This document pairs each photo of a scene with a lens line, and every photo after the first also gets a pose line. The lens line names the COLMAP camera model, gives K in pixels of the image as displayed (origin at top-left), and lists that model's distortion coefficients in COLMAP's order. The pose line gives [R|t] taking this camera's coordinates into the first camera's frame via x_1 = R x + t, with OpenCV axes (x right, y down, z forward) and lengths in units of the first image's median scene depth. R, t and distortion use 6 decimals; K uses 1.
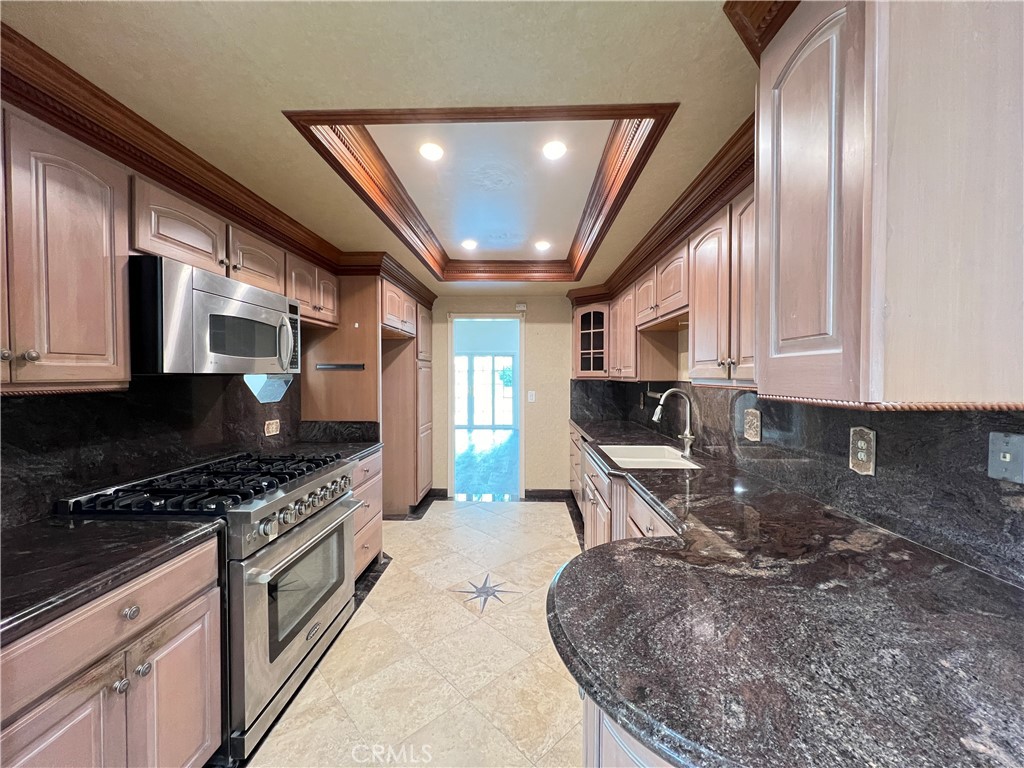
lens RADIAL K [[410.2, 0, 511.1], [0, 410.2, 381.1], [0, 0, 1]] dist [-0.000379, 0.000101]
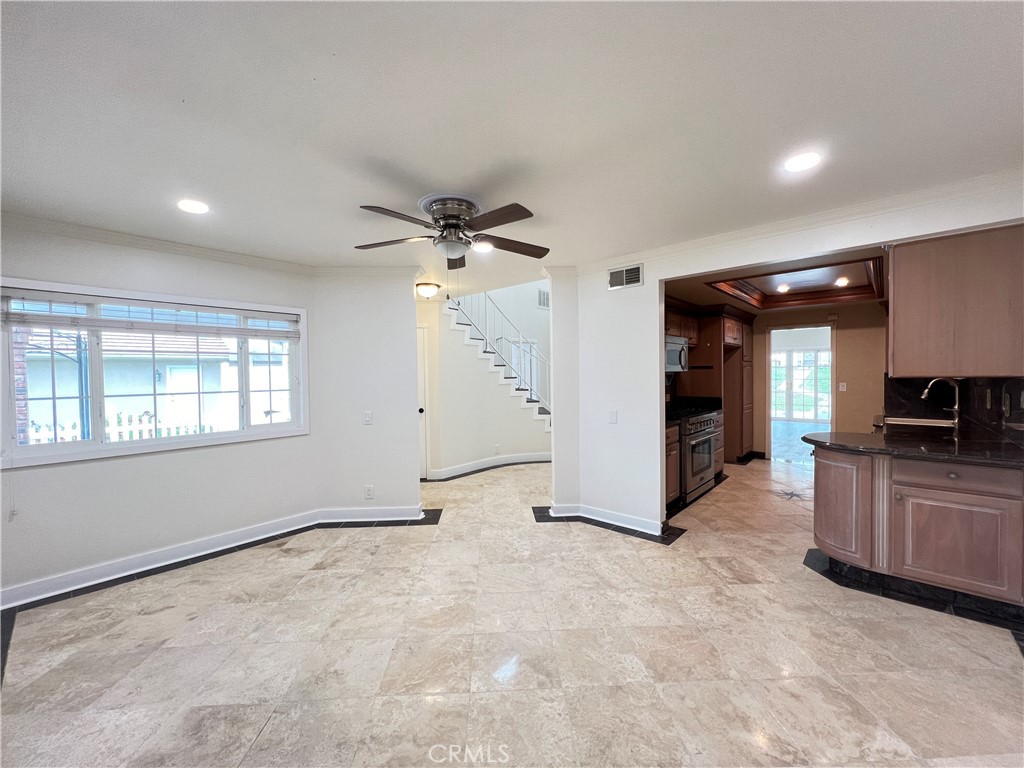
lens RADIAL K [[410.2, 0, 507.3], [0, 410.2, 382.2], [0, 0, 1]] dist [-0.000379, 0.000101]
pose [[0.758313, 0.003149, -0.651883, 0.139531], [0.002364, 0.999968, 0.007581, 0.016157], [0.651886, -0.007290, 0.758282, -0.999931]]
